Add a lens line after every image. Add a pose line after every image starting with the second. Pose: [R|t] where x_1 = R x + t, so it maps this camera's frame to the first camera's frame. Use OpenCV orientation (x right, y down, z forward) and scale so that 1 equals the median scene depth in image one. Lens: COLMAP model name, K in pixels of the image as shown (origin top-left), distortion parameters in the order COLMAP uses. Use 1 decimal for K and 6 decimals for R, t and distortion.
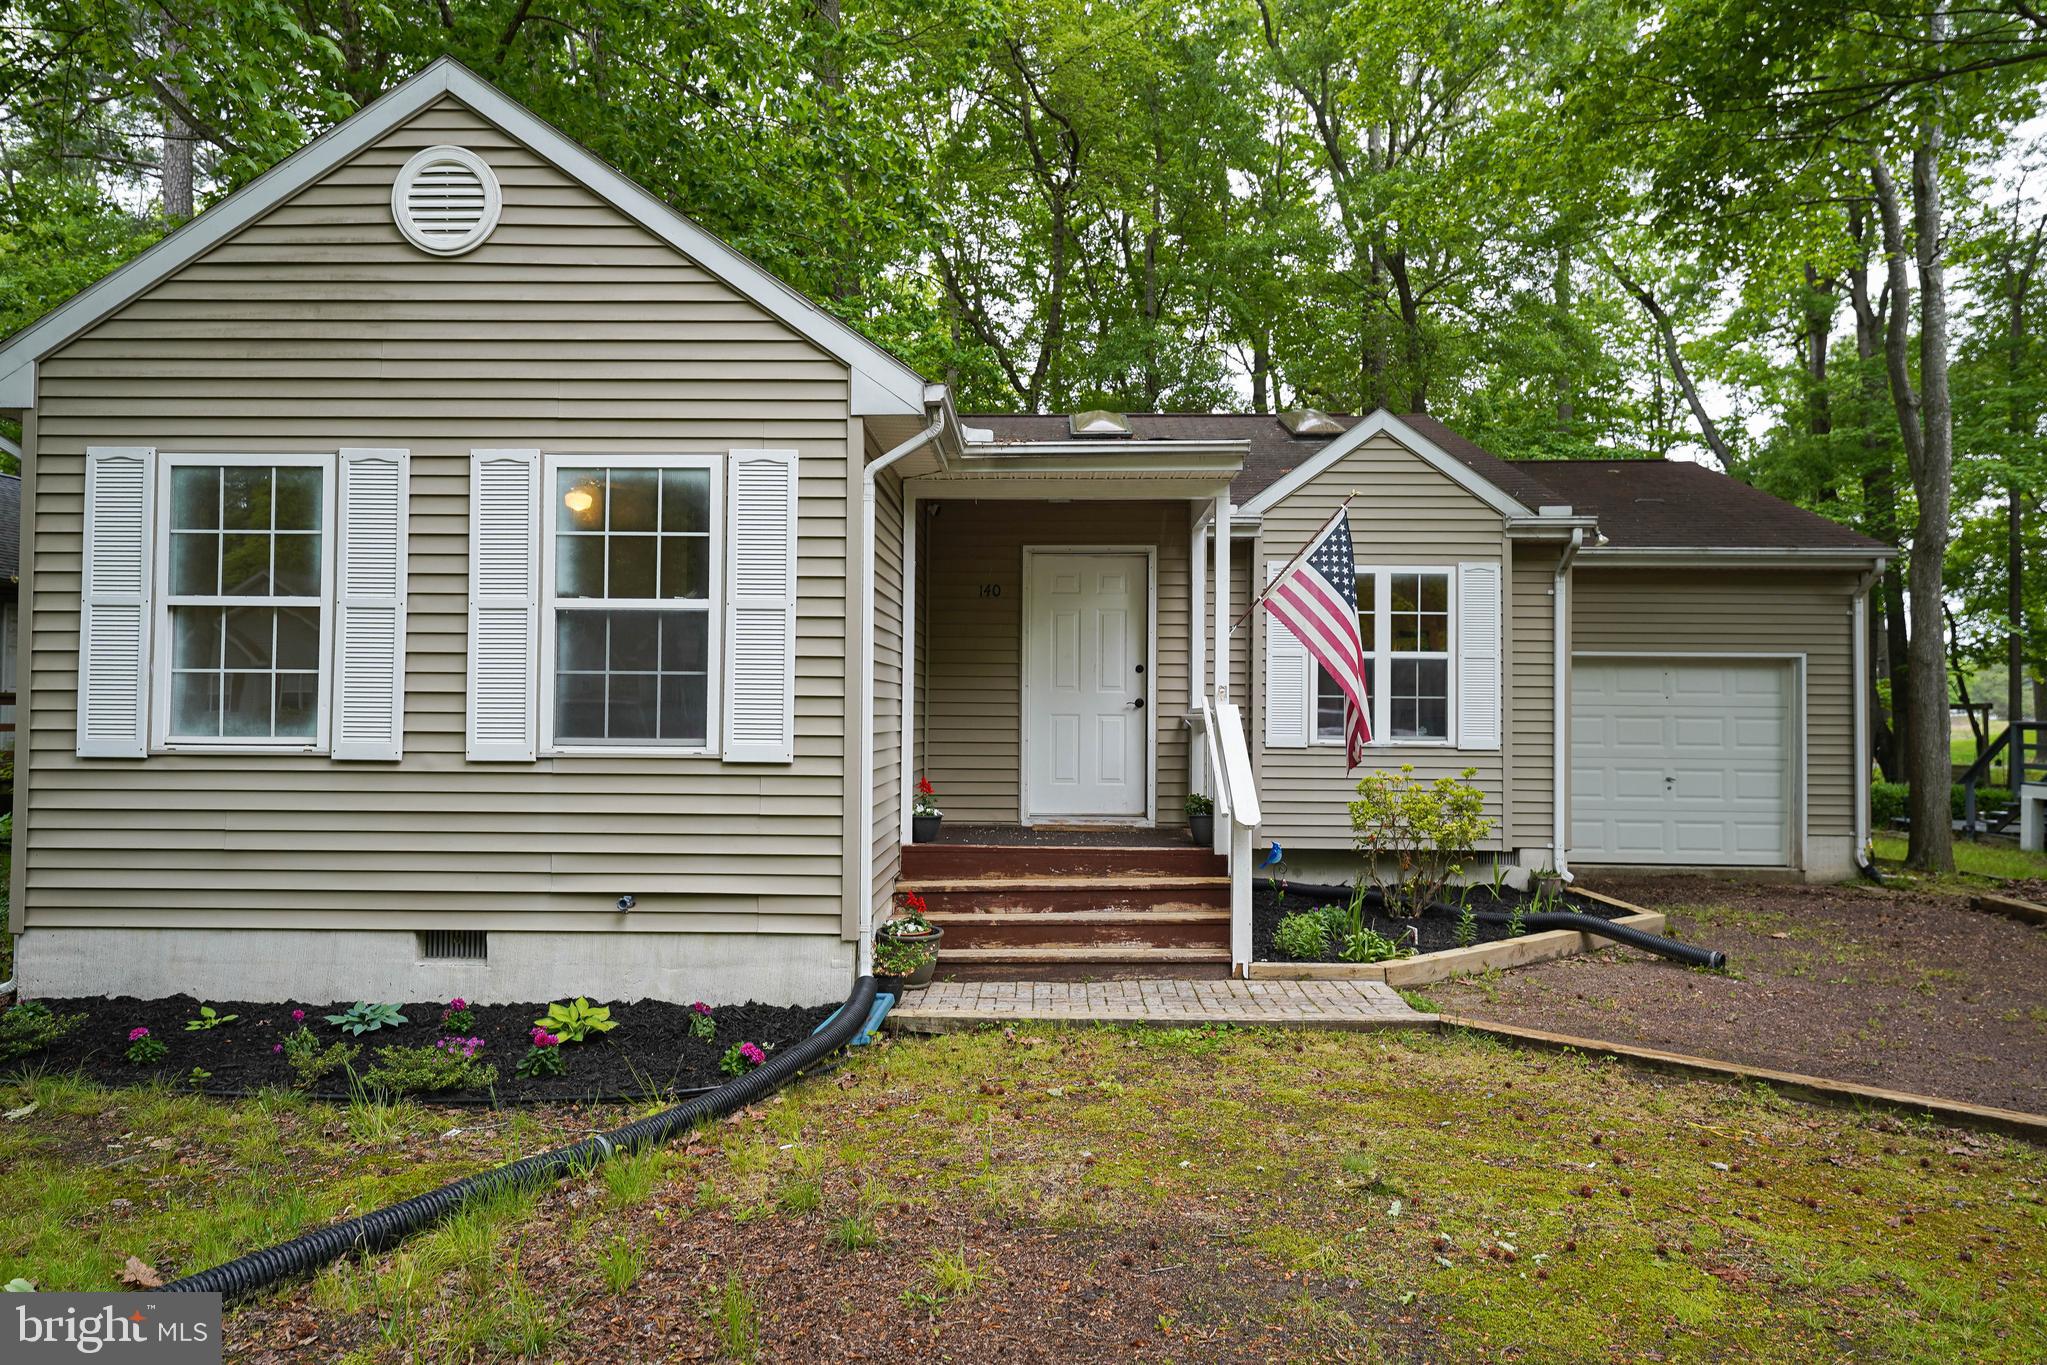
lens RADIAL K [[1302.7, 0, 1023.5], [0, 1302.7, 682.5], [0, 0, 1]] dist [0.010007, 0.000276]
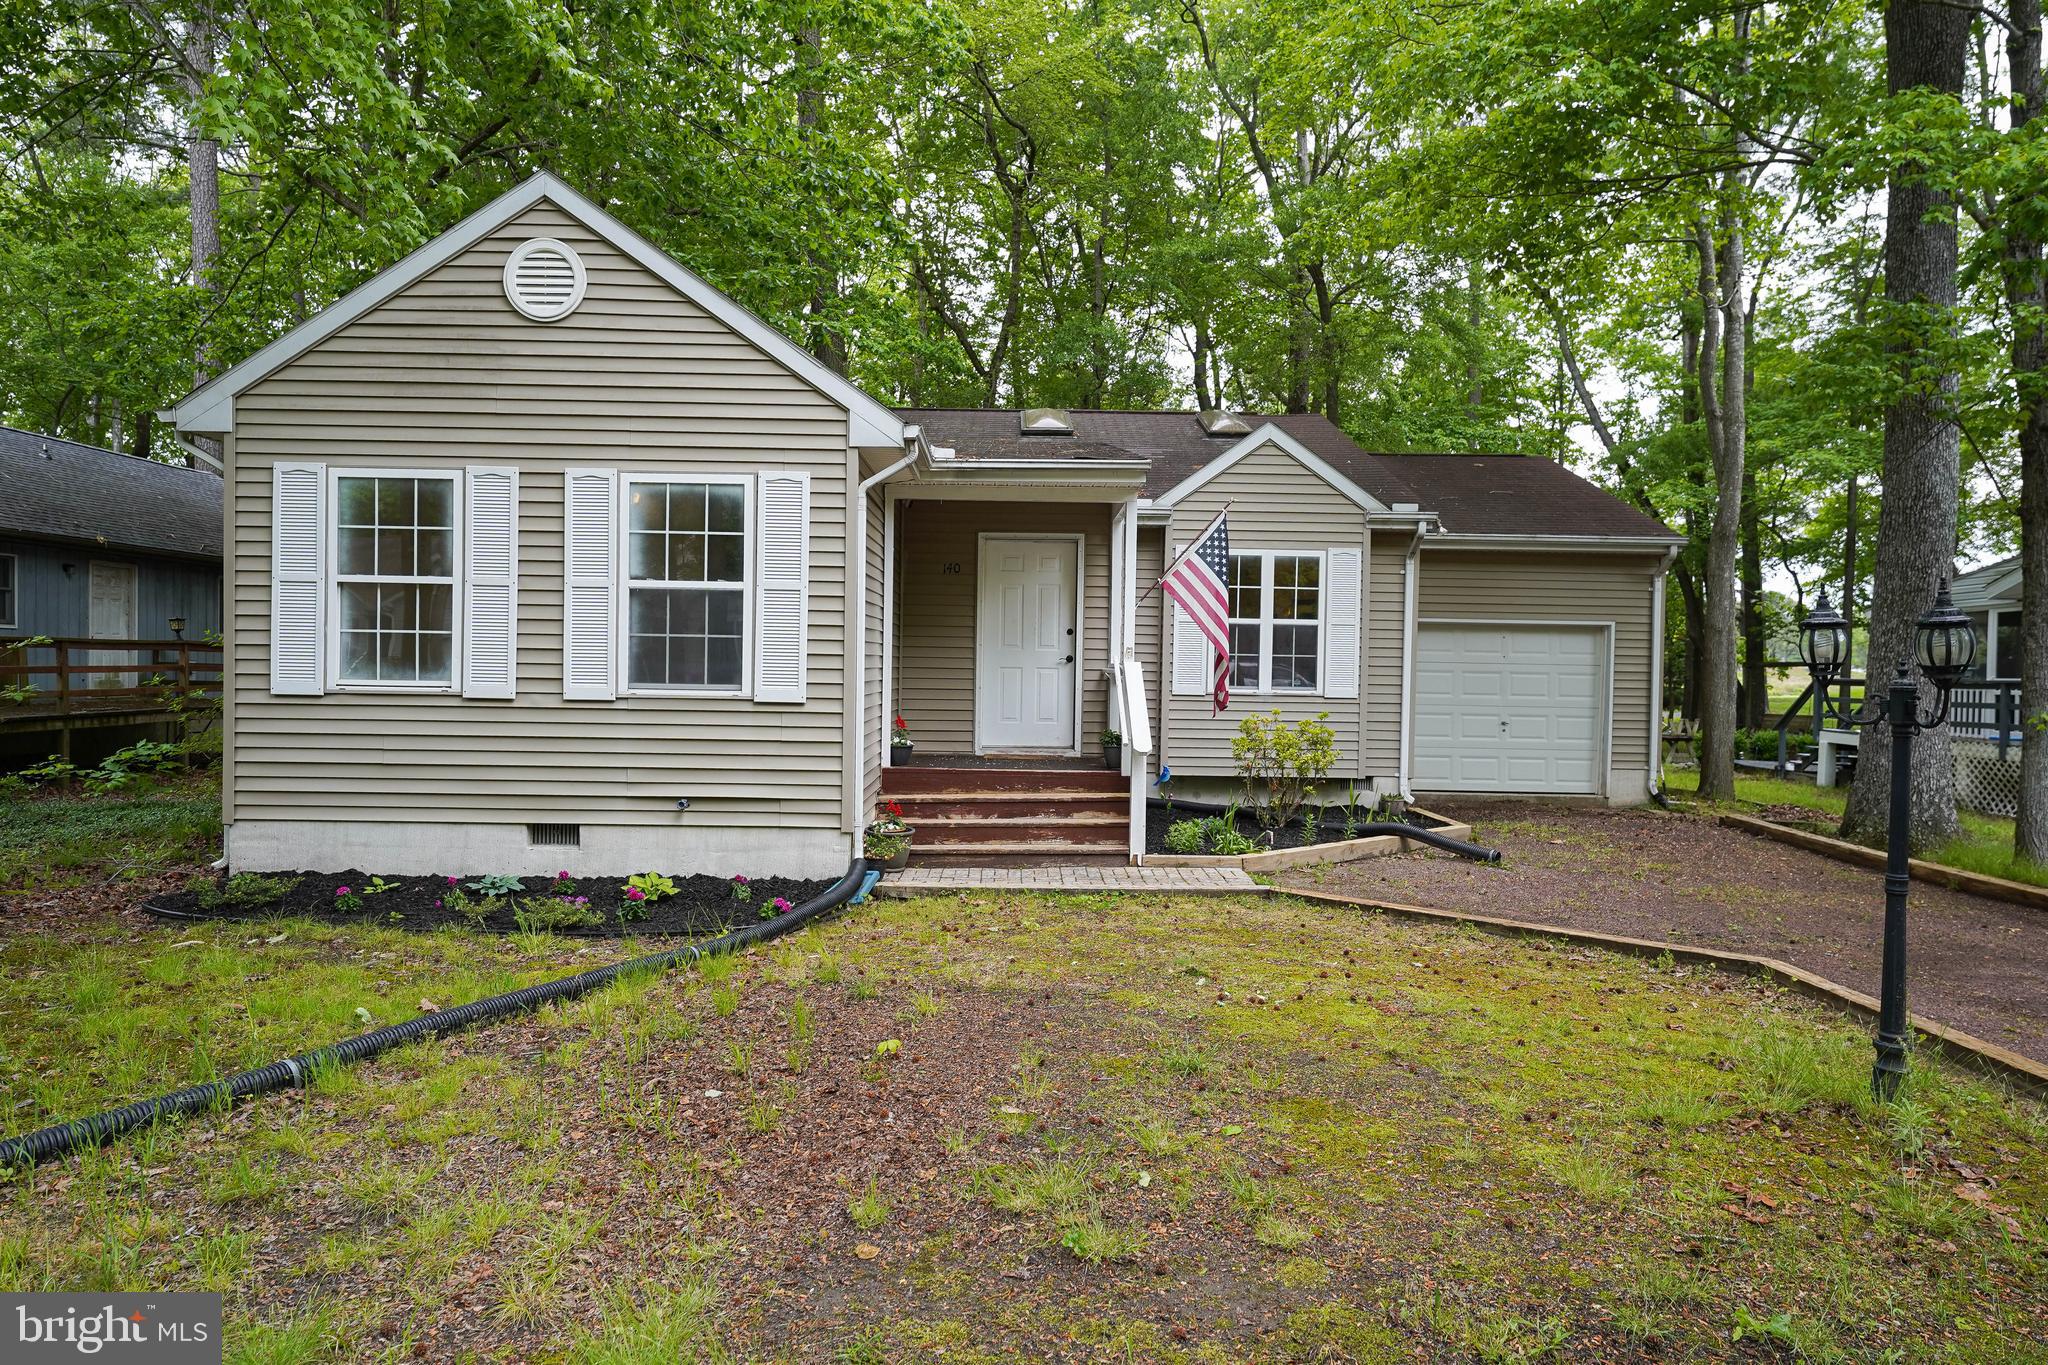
lens RADIAL K [[1248.3, 0, 1024.0], [0, 1248.3, 682.5], [0, 0, 1]] dist [0.001061, 0.000135]
pose [[0.999448, 0.008371, 0.032159, 0.008298], [-0.009677, 0.999126, 0.040671, -0.013687], [-0.031790, -0.040960, 0.998655, -0.281321]]
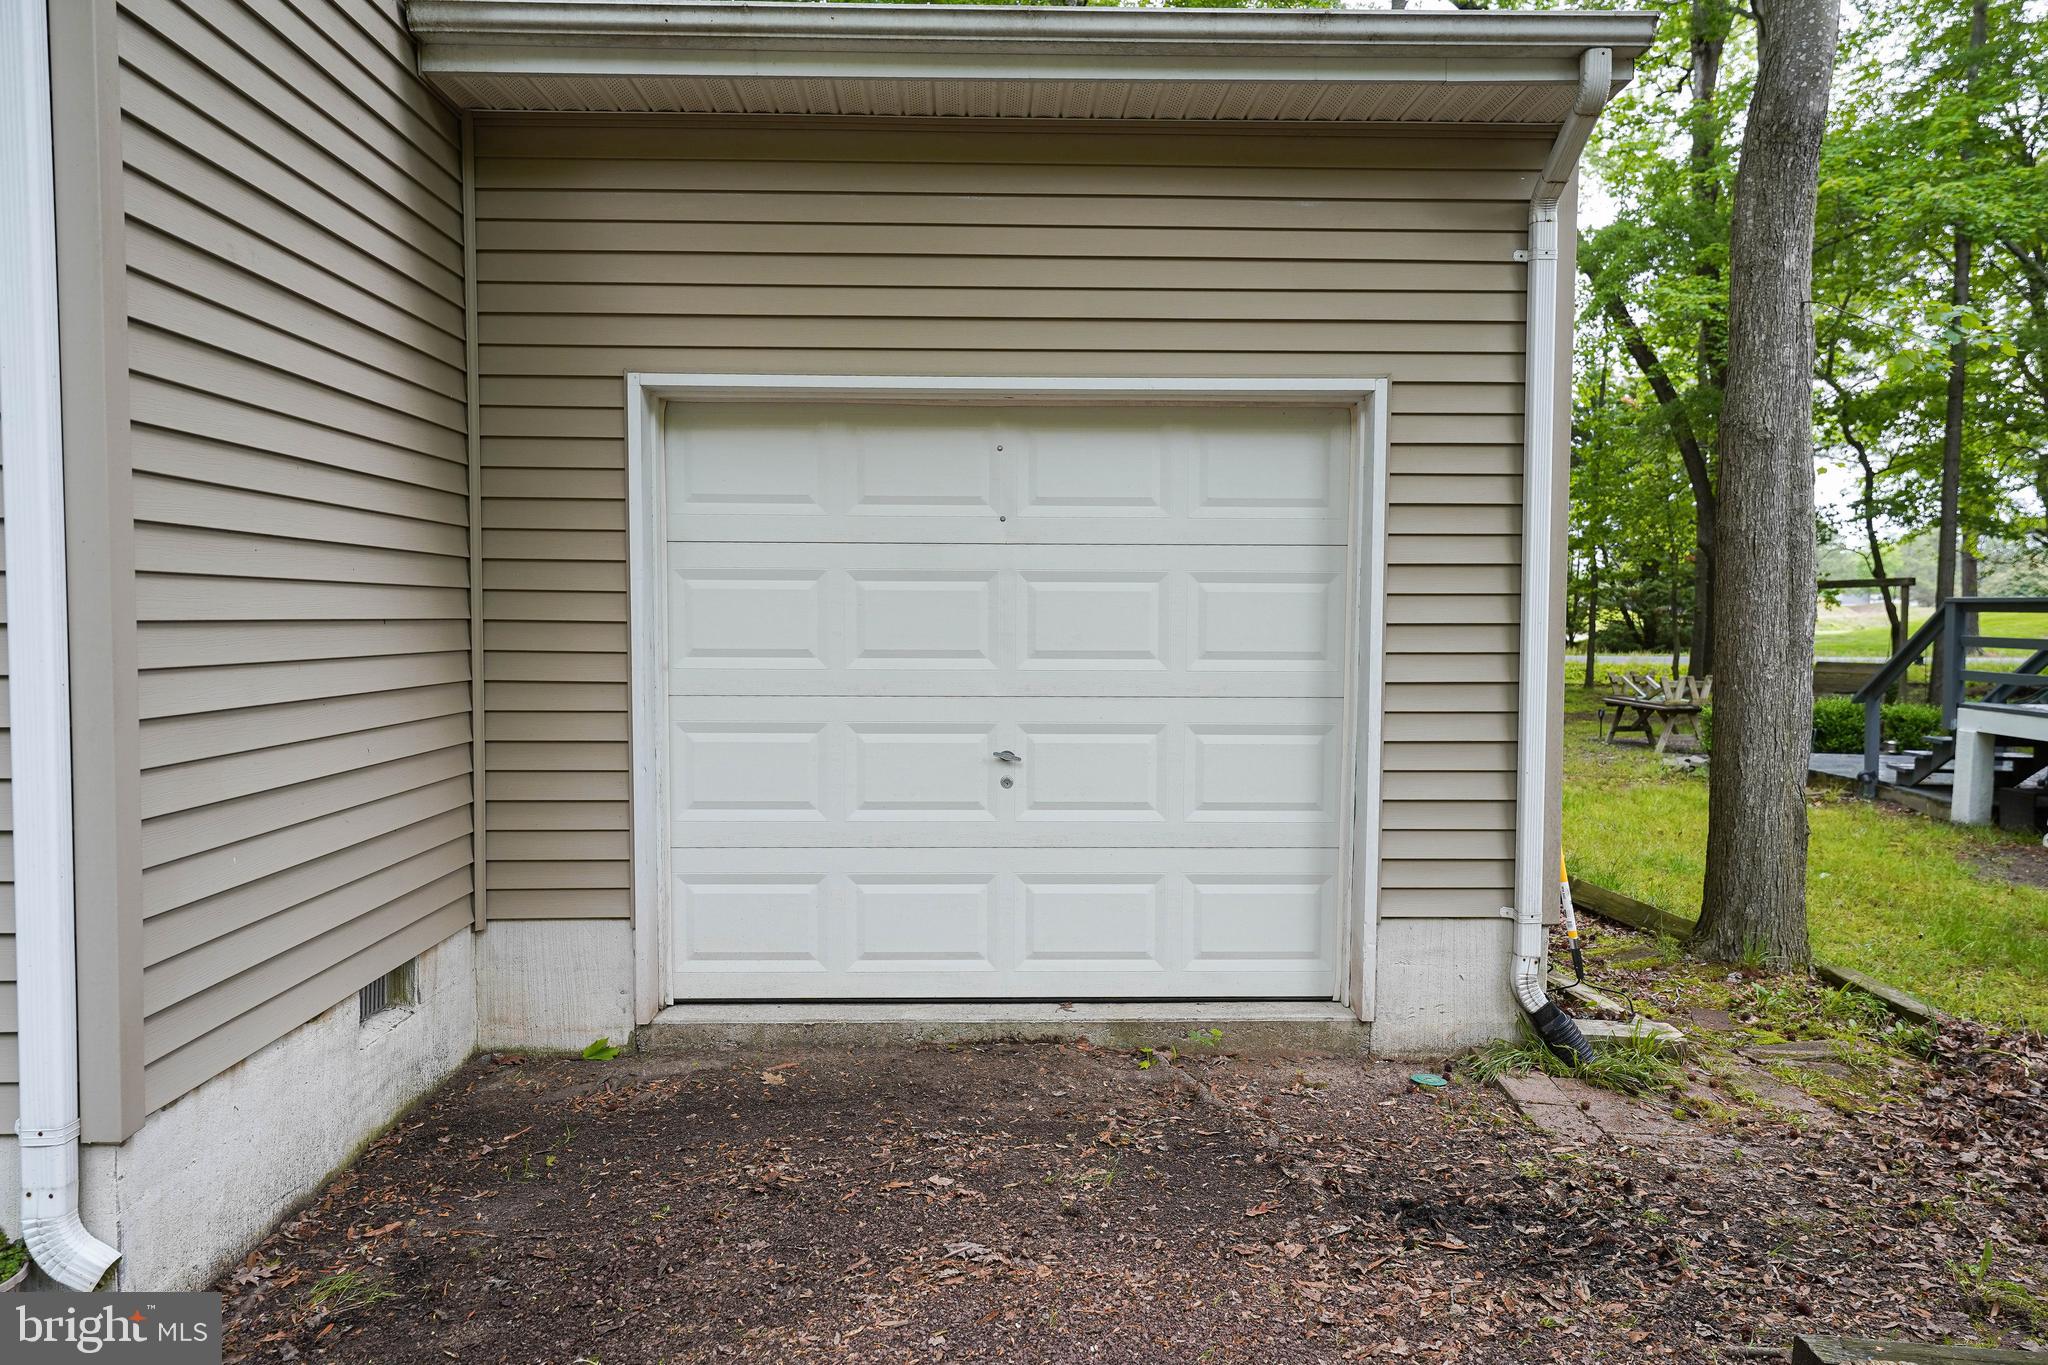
lens RADIAL K [[1297.5, 0, 1024.0], [0, 1297.5, 682.5], [0, 0, 1]] dist [0.003330, 0.001018]
pose [[0.999244, -0.009445, 0.037703, 0.869587], [0.006323, 0.996607, 0.082067, 0.047191], [-0.038350, -0.081766, 0.995913, 1.180045]]
